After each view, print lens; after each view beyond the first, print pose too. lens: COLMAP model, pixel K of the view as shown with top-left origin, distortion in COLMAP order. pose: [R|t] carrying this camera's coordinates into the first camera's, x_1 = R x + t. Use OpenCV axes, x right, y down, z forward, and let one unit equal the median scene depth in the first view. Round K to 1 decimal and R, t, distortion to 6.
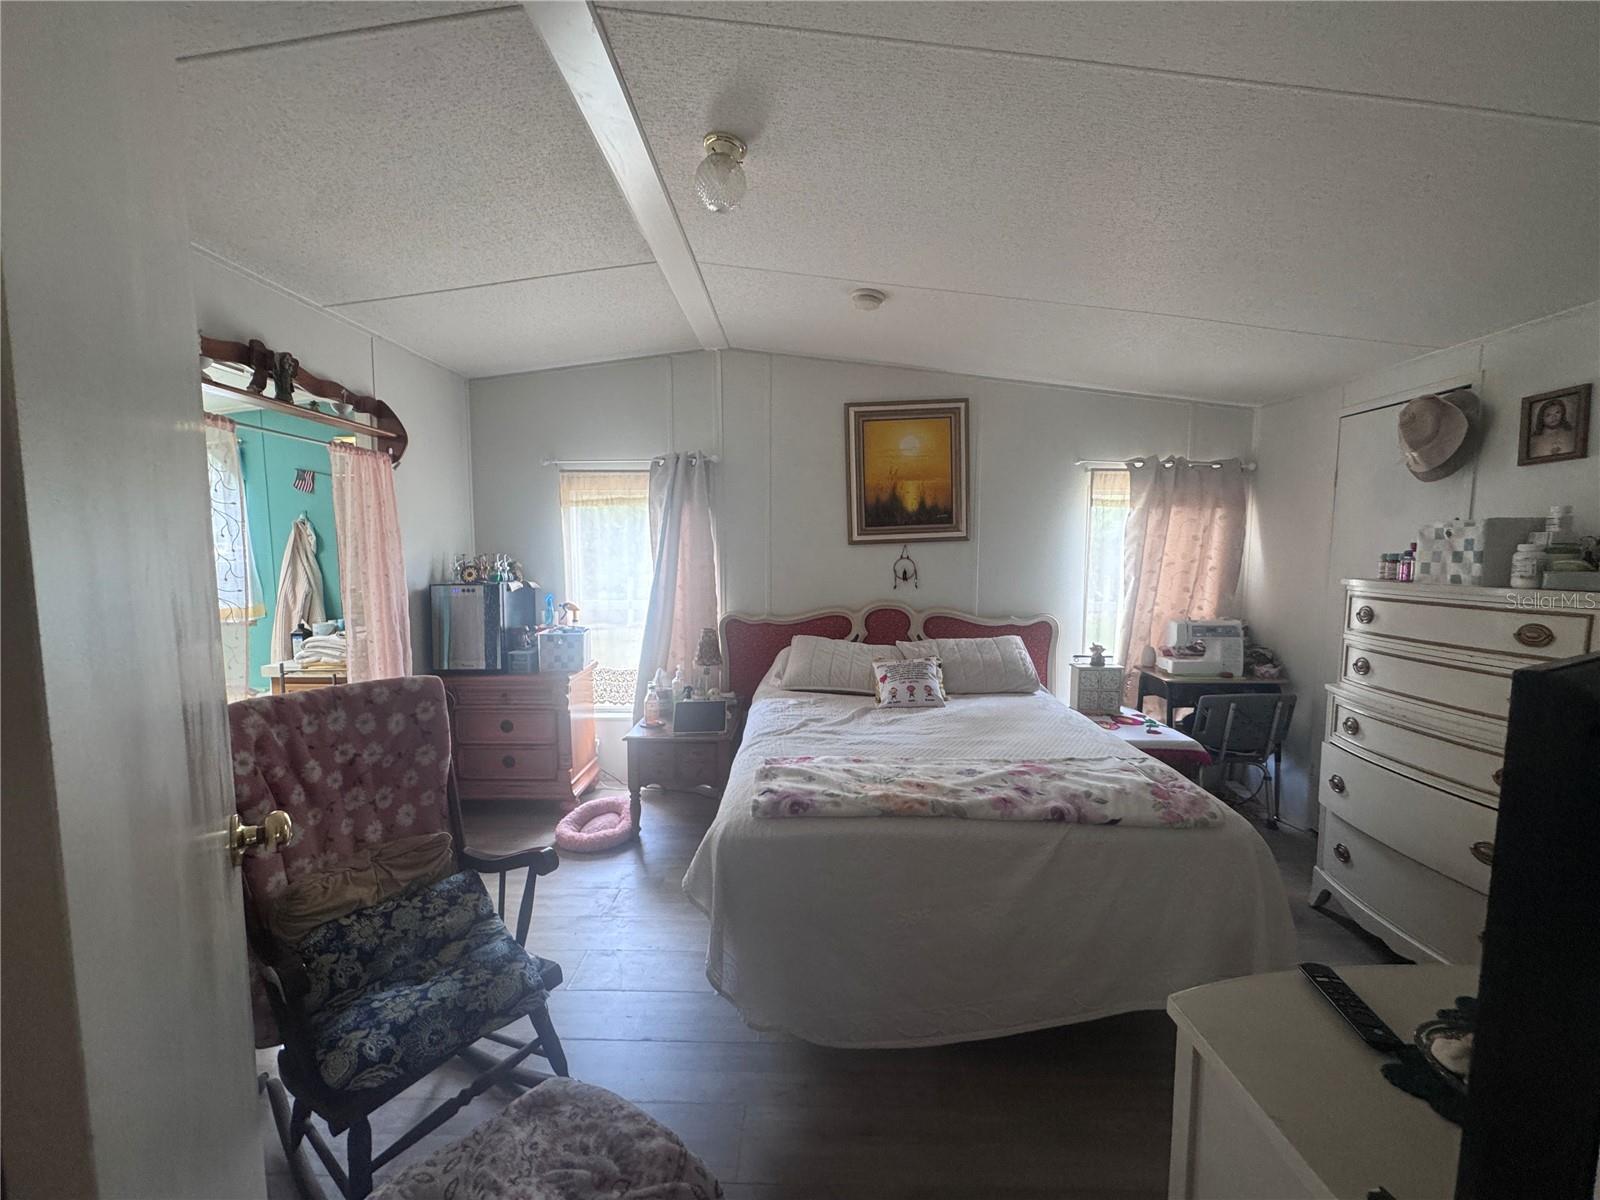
lens RADIAL K [[644.5, 0, 803.0], [0, 644.5, 602.1], [0, 0, 1]] dist [0.000474, -0.000548]
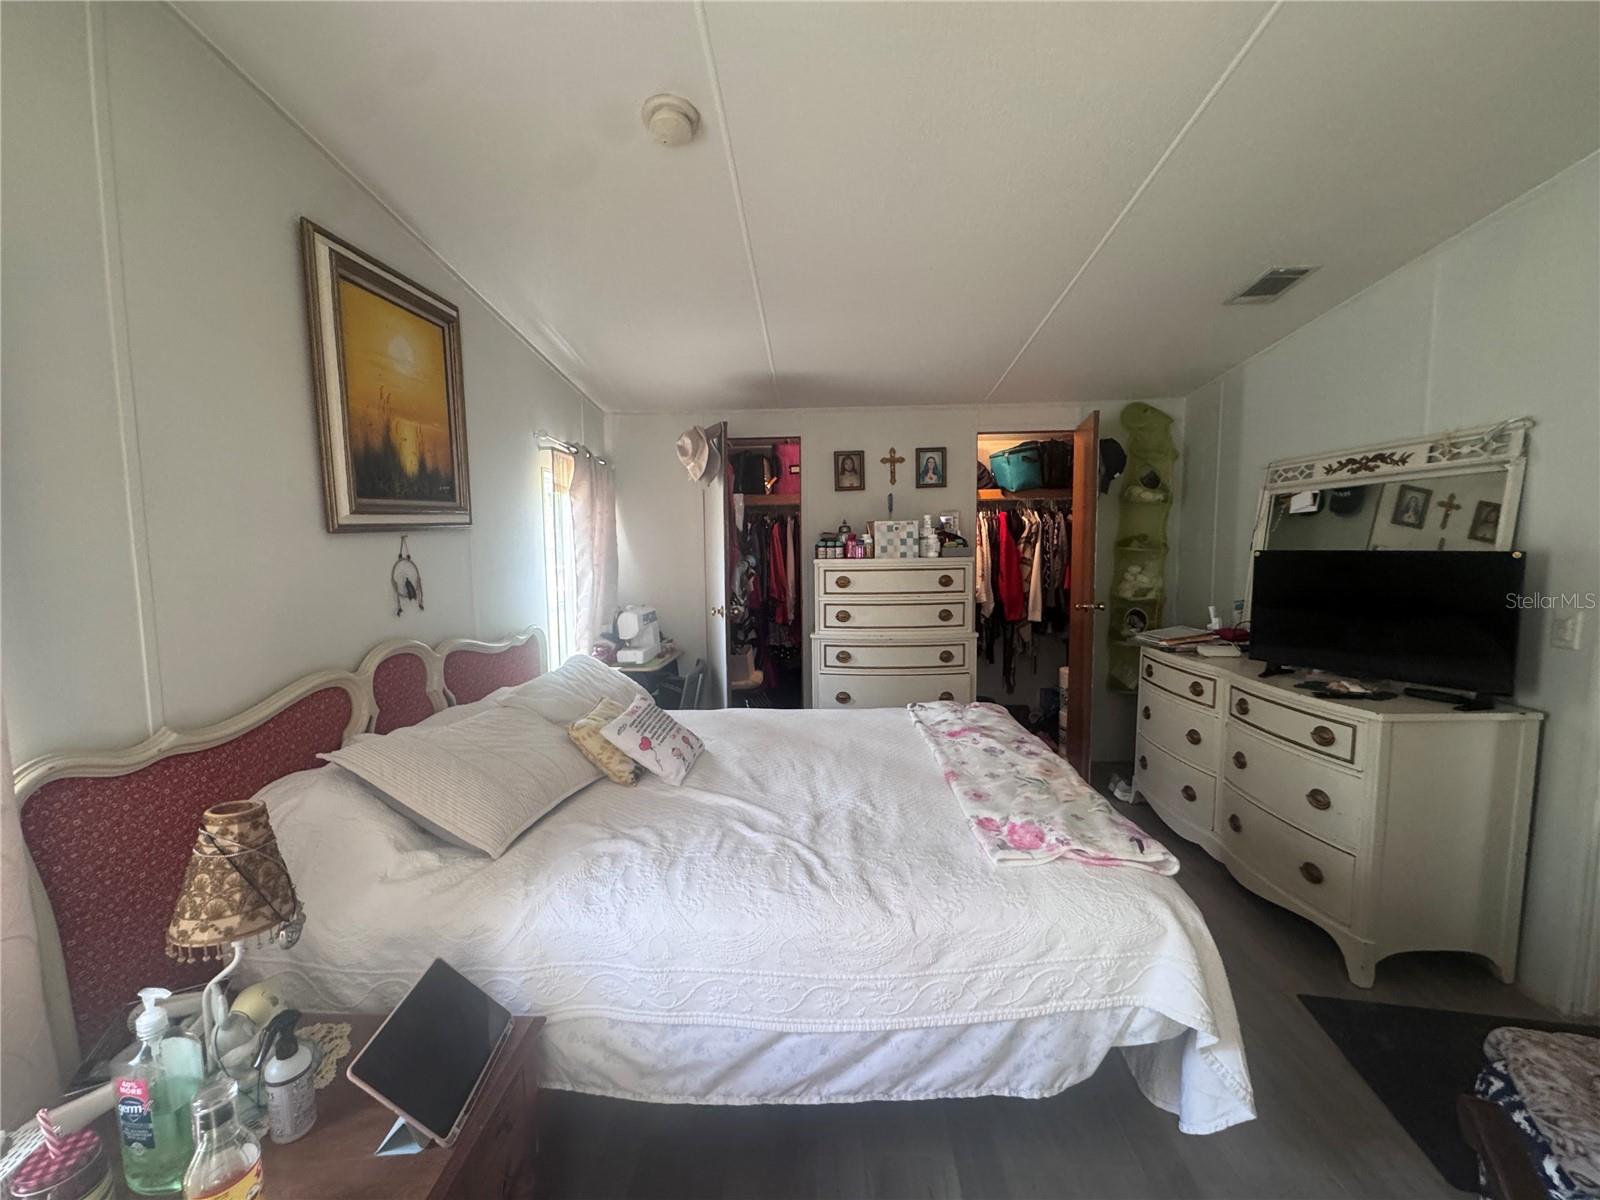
lens RADIAL K [[644.5, 0, 797.3], [0, 644.5, 598.2], [0, 0, 1]] dist [0.000474, -0.000548]
pose [[0.020883, -0.086157, 0.996063, -0.392713], [0.097047, 0.991750, 0.083749, -0.049079], [-0.995061, 0.094916, 0.029072, 0.660320]]
